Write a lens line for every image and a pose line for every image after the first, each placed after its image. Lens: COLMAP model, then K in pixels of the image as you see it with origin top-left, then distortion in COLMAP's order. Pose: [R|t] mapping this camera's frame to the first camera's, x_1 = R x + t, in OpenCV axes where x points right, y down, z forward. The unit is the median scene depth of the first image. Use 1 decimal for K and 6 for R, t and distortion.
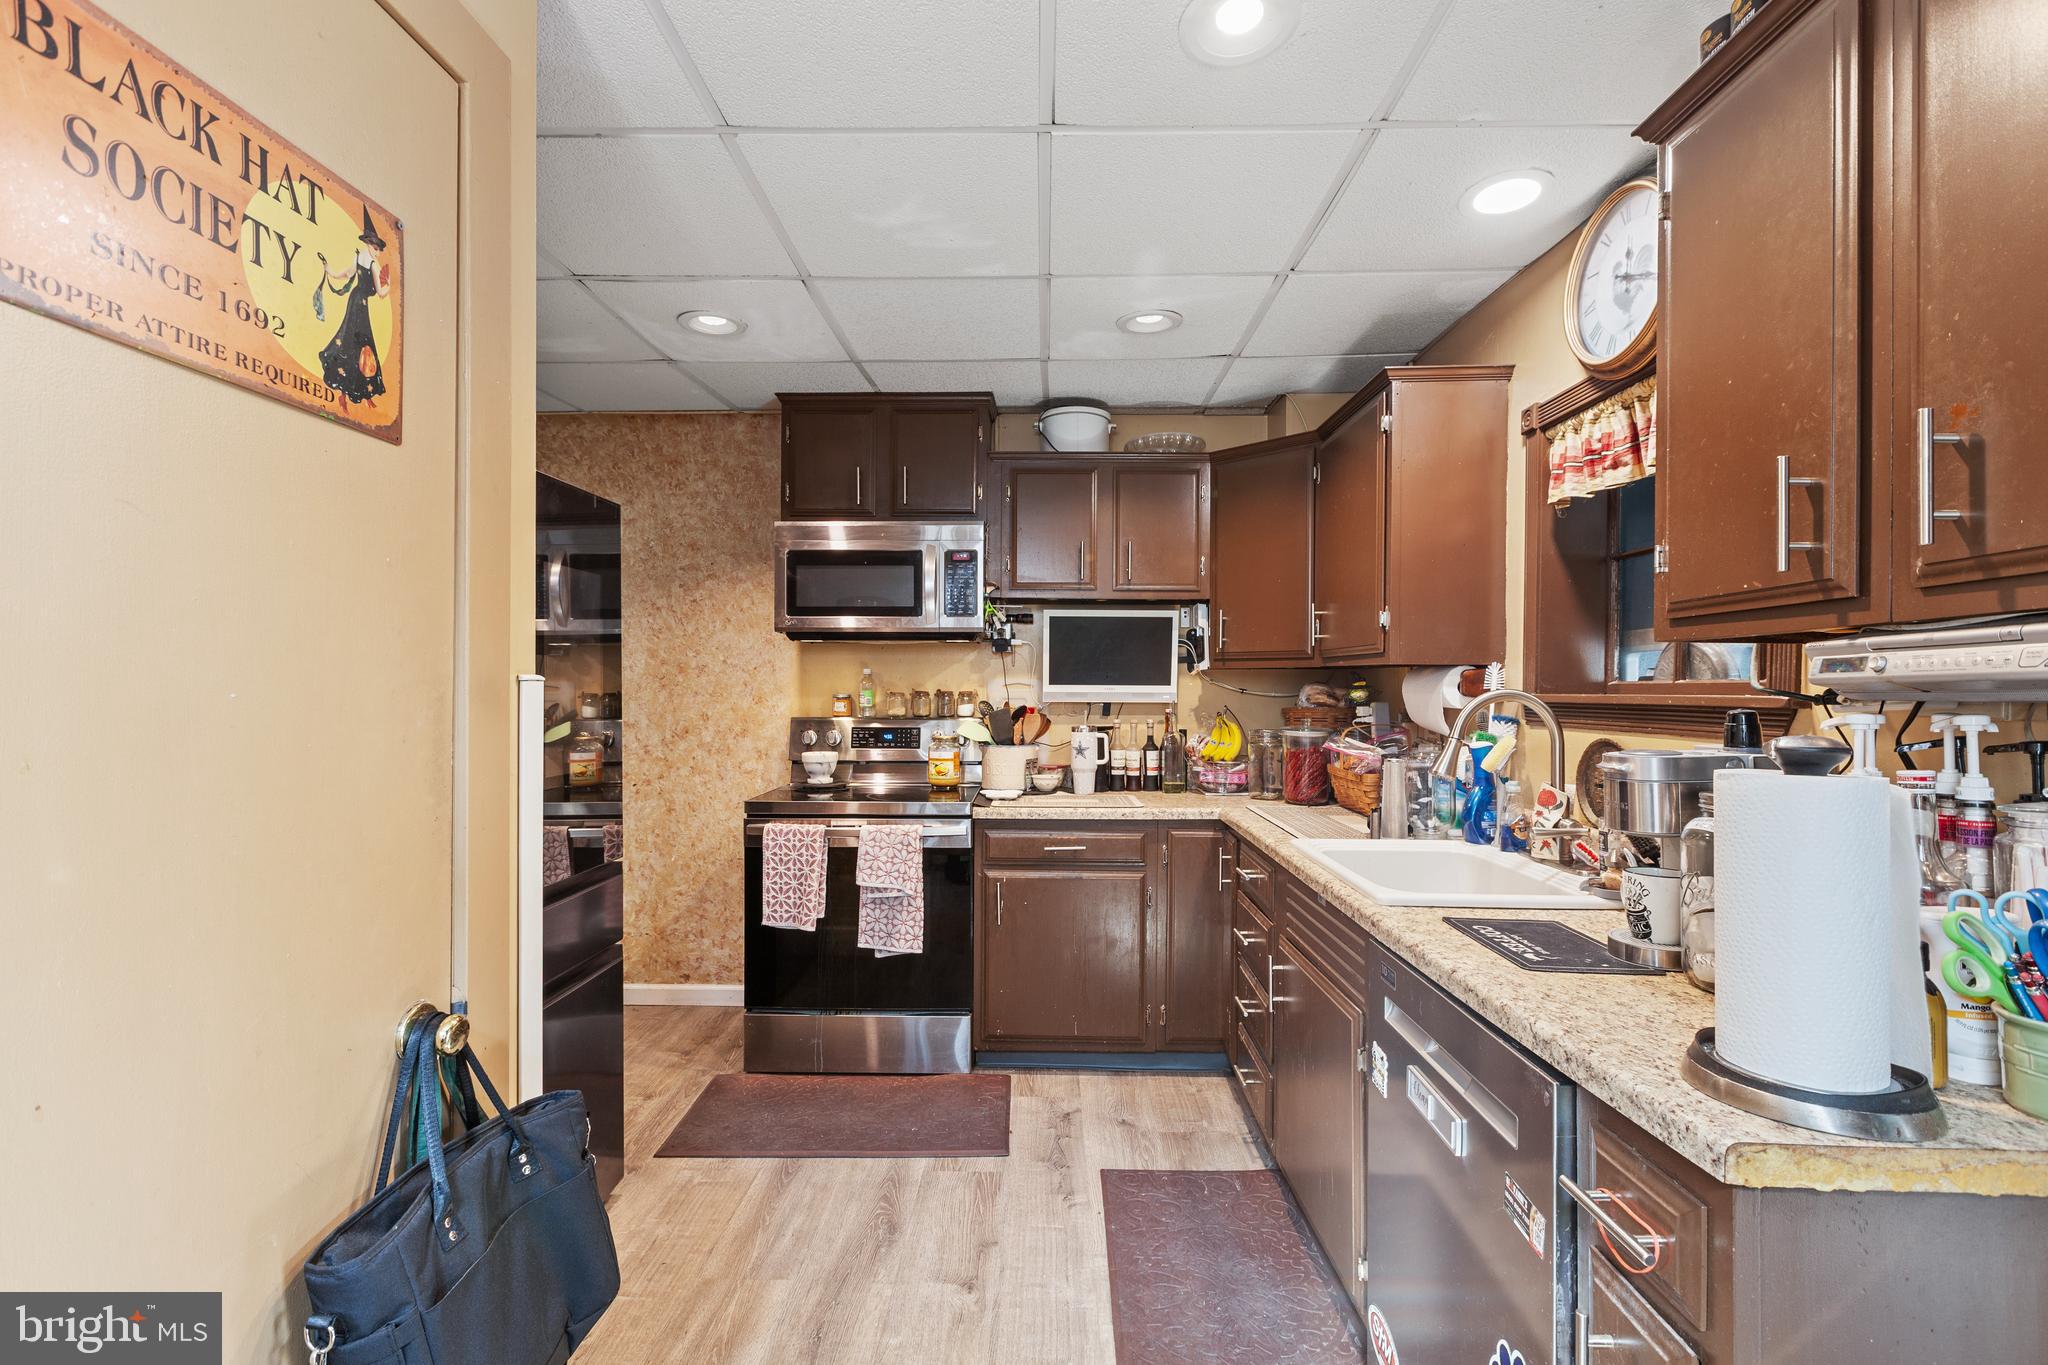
lens RADIAL K [[912.9, 0, 1015.8], [0, 912.9, 690.7], [0, 0, 1]] dist [0.001646, -0.000271]
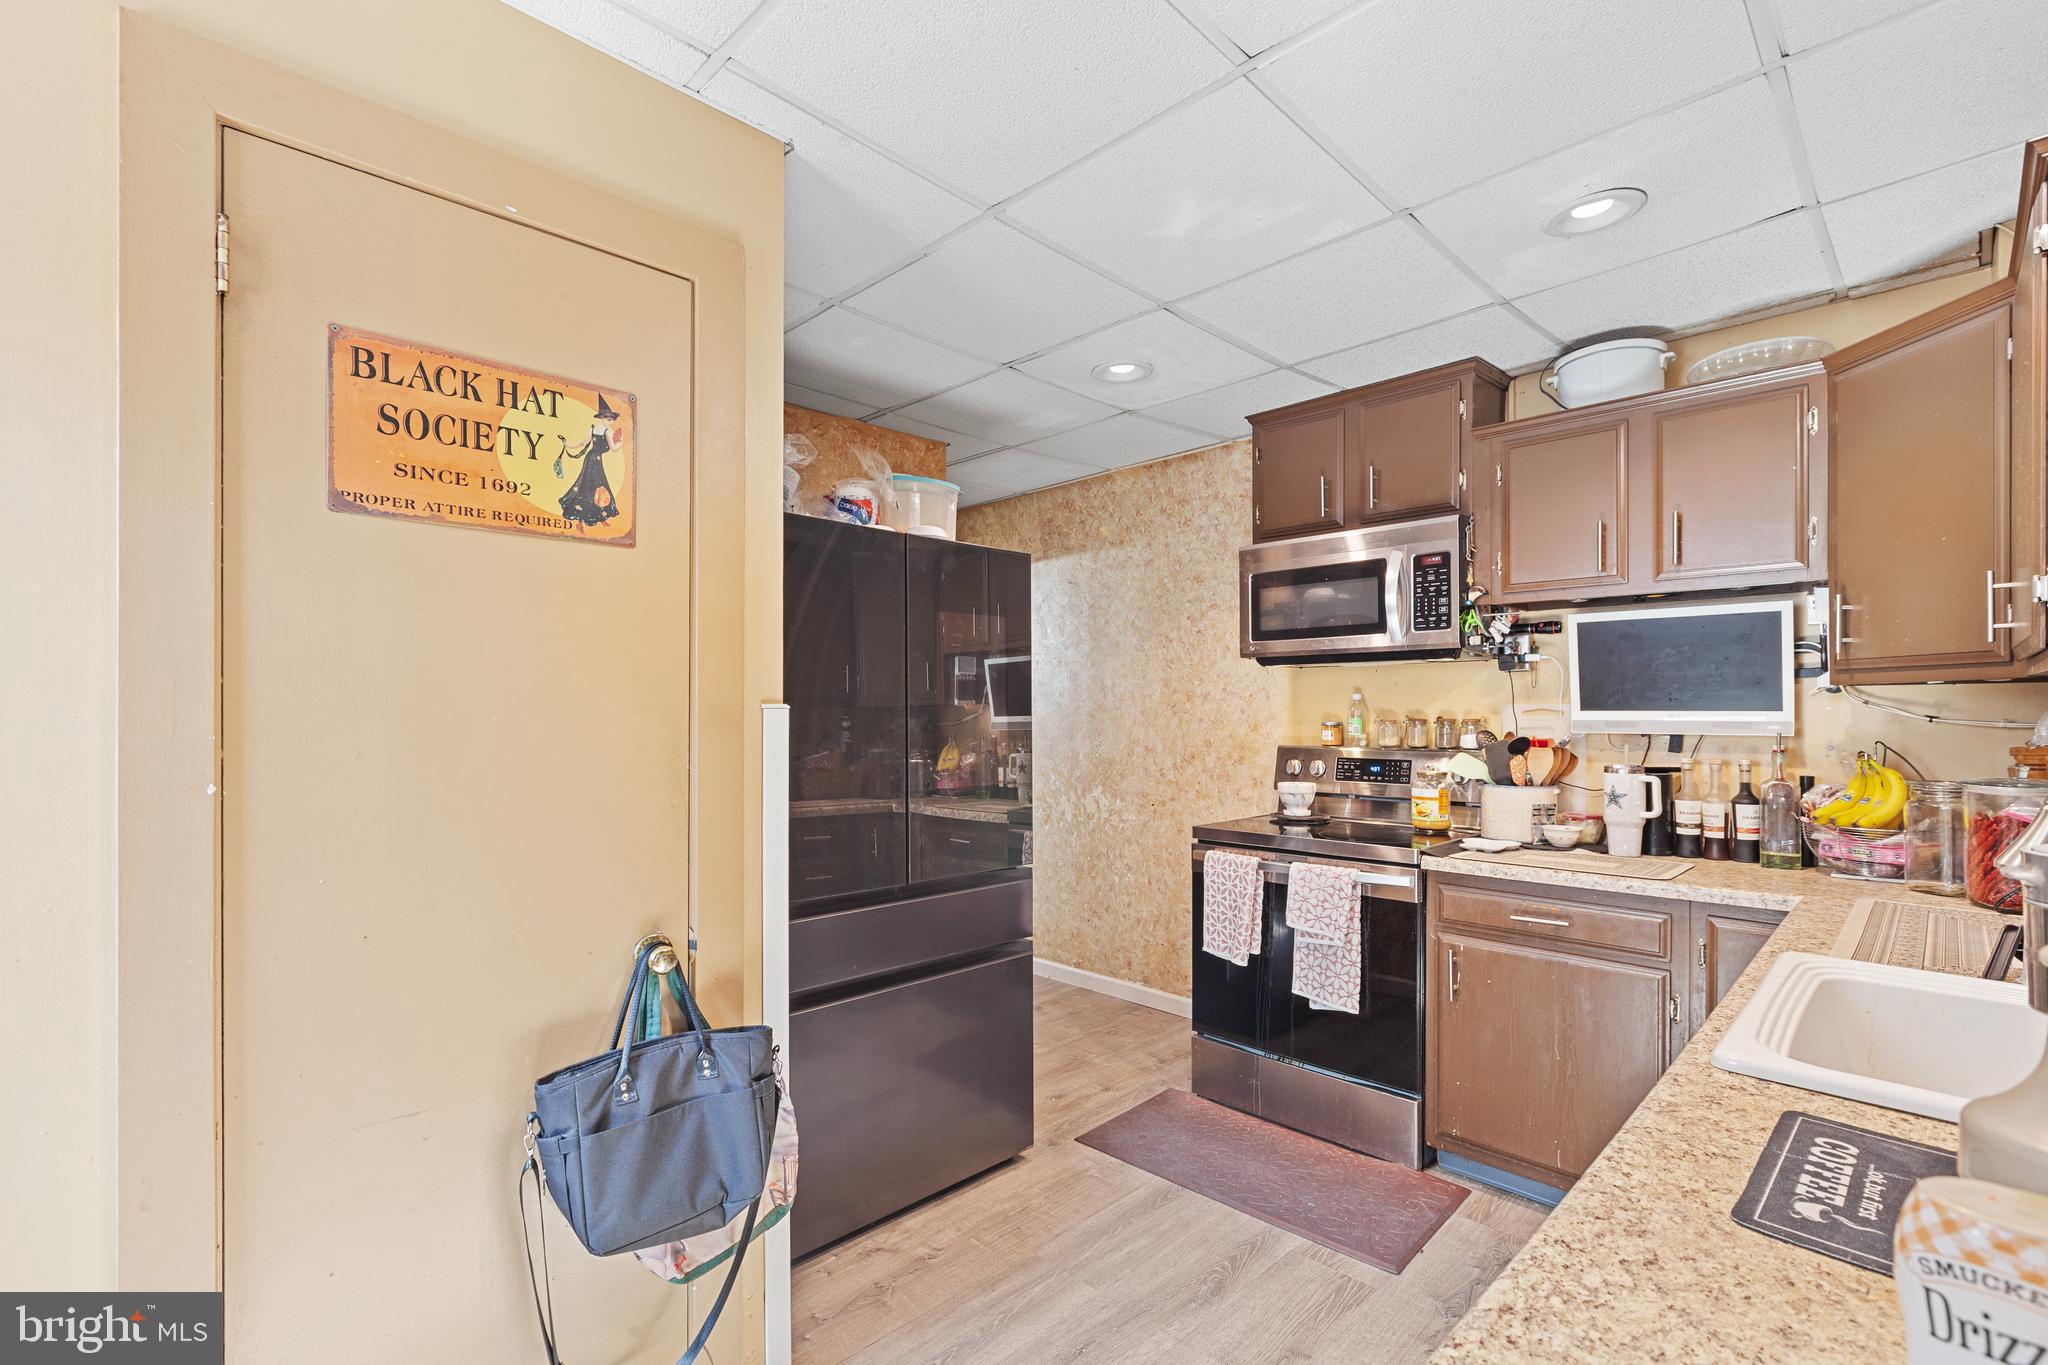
lens RADIAL K [[917.3, 0, 1020.9], [0, 917.3, 713.4], [0, 0, 1]] dist [-0.000100, 0.000110]
pose [[0.720986, -0.002387, -0.692946, 0.276069], [-0.001580, 0.999986, -0.005088, 0.000700], [0.692948, 0.004764, 0.720972, 0.130612]]
